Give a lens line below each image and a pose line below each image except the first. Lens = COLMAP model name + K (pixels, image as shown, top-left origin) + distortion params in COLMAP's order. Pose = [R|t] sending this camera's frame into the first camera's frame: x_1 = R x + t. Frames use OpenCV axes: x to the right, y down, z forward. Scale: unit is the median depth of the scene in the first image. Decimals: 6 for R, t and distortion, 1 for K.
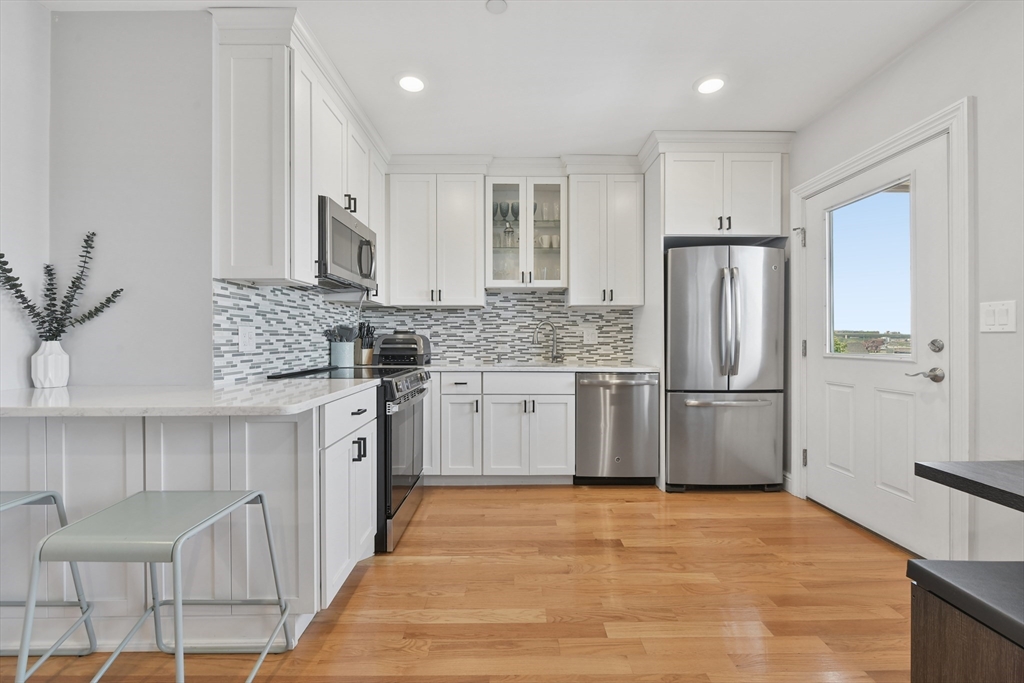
lens RADIAL K [[410.6, 0, 517.7], [0, 410.6, 338.3], [0, 0, 1]] dist [-0.004647, -0.001229]
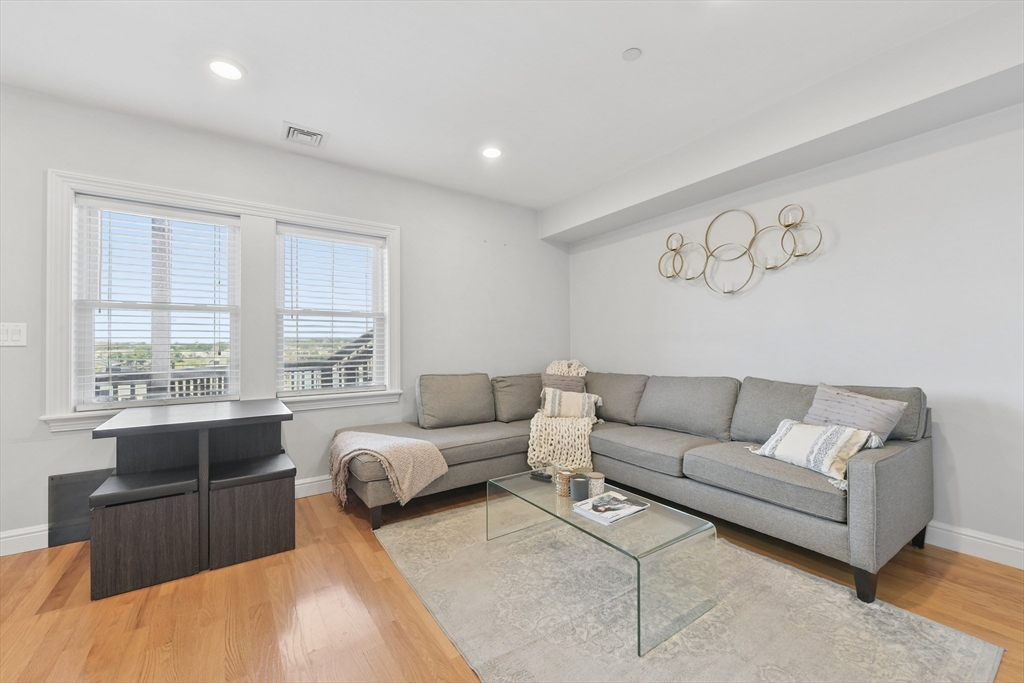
lens RADIAL K [[410.6, 0, 516.5], [0, 410.6, 338.1], [0, 0, 1]] dist [-0.004647, -0.001229]
pose [[-0.571631, 0.021863, 0.820219, -0.528435], [0.009832, 0.999756, -0.019797, -0.000075], [-0.820452, -0.003253, -0.571706, 0.253023]]
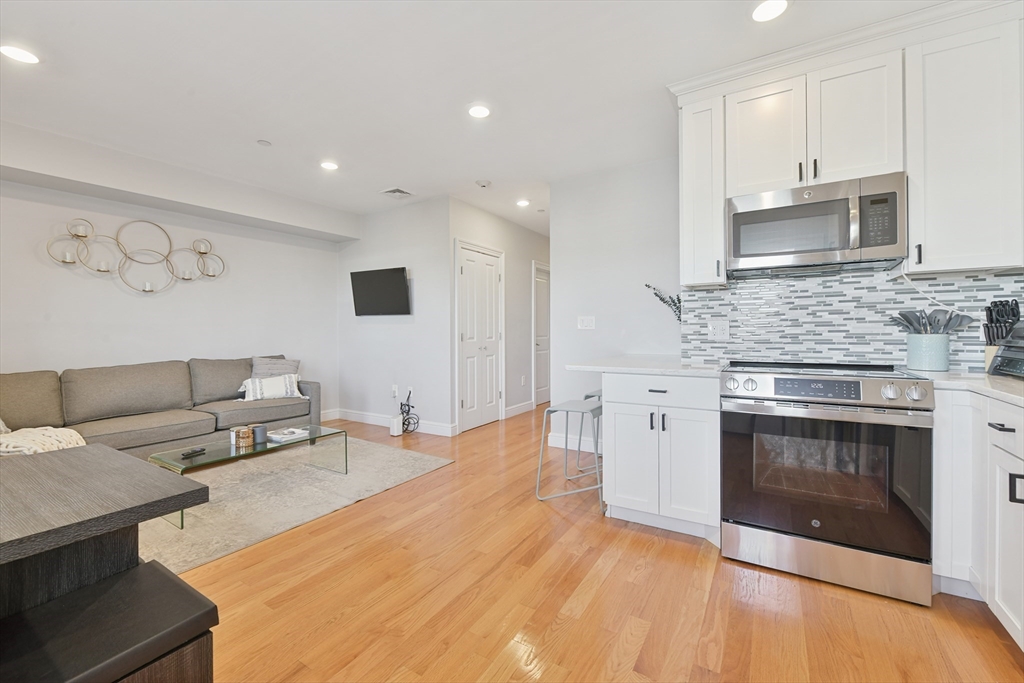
lens RADIAL K [[410.6, 0, 513.9], [0, 410.6, 335.8], [0, 0, 1]] dist [-0.004647, -0.001229]
pose [[-0.527437, 0.014897, -0.849463, 0.584928], [0.009632, 0.999887, 0.011554, -0.001811], [0.849539, -0.002088, -0.527521, 0.857449]]
